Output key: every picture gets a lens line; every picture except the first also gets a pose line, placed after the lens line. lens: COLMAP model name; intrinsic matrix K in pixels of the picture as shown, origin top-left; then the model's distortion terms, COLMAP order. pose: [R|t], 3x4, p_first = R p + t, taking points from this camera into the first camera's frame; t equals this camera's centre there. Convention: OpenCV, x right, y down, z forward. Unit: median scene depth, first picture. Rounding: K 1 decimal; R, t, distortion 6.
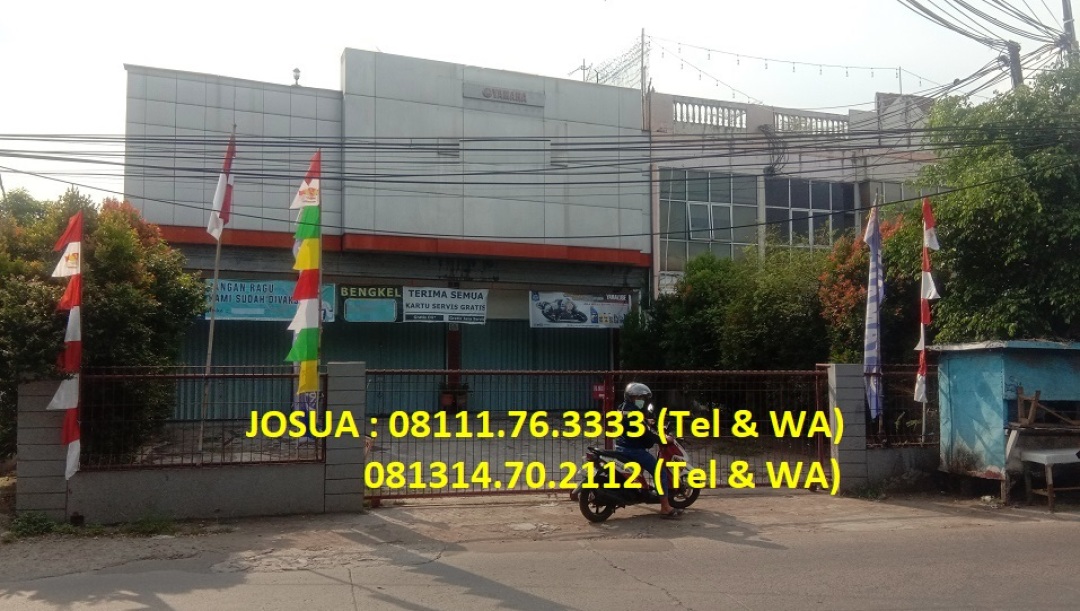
lens RADIAL K [[878.6, 0, 536.6], [0, 878.6, 303.5], [0, 0, 1]] dist [0.065799, -0.037955]
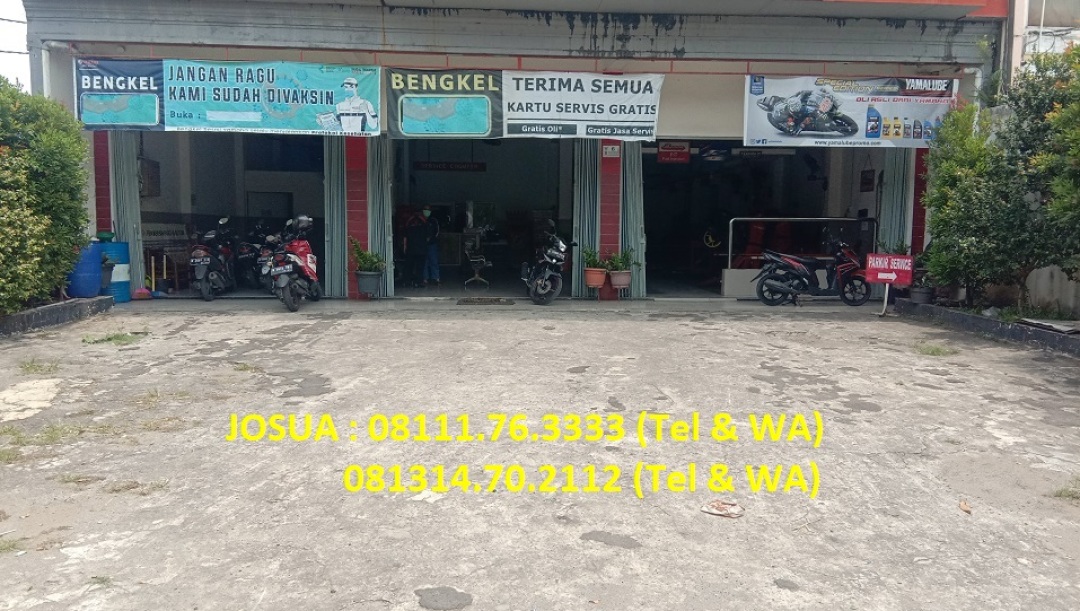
lens RADIAL K [[878.6, 0, 529.7], [0, 878.6, 357.5], [0, 0, 1]] dist [0.065799, -0.037955]
pose [[0.945764, 0.056669, -0.319874, 0.052447], [0.010426, 0.978865, 0.204242, 0.043560], [0.324688, -0.196500, 0.925184, 0.454857]]
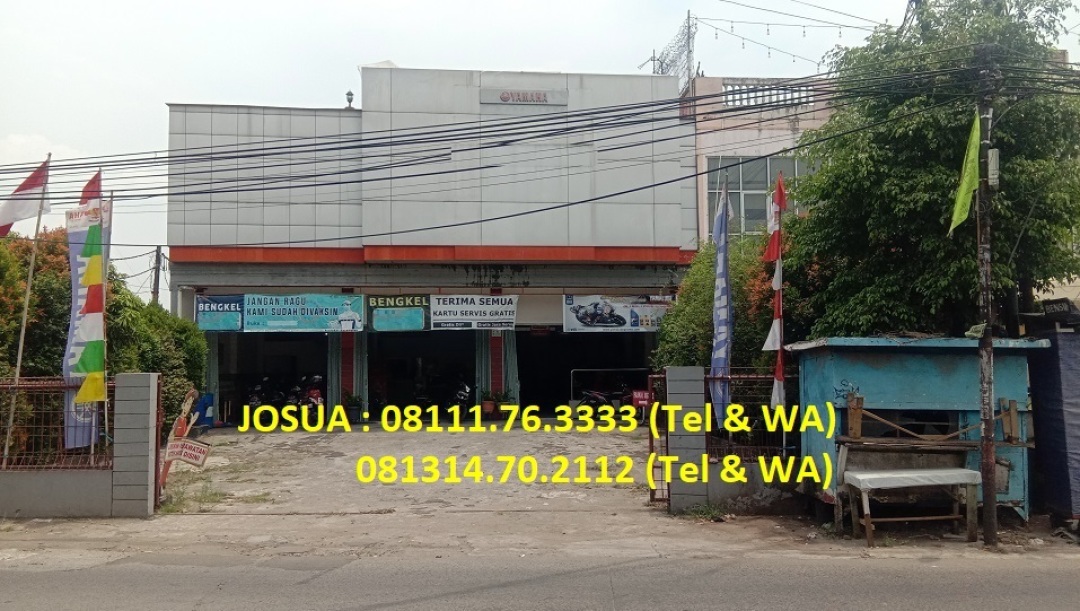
lens RADIAL K [[878.6, 0, 520.9], [0, 878.6, 302.5], [0, 0, 1]] dist [0.065799, -0.037955]
pose [[0.955911, -0.032655, -0.291835, 0.243640], [0.030338, 0.999462, -0.012461, 0.005240], [0.292085, 0.003058, 0.956388, 0.059841]]
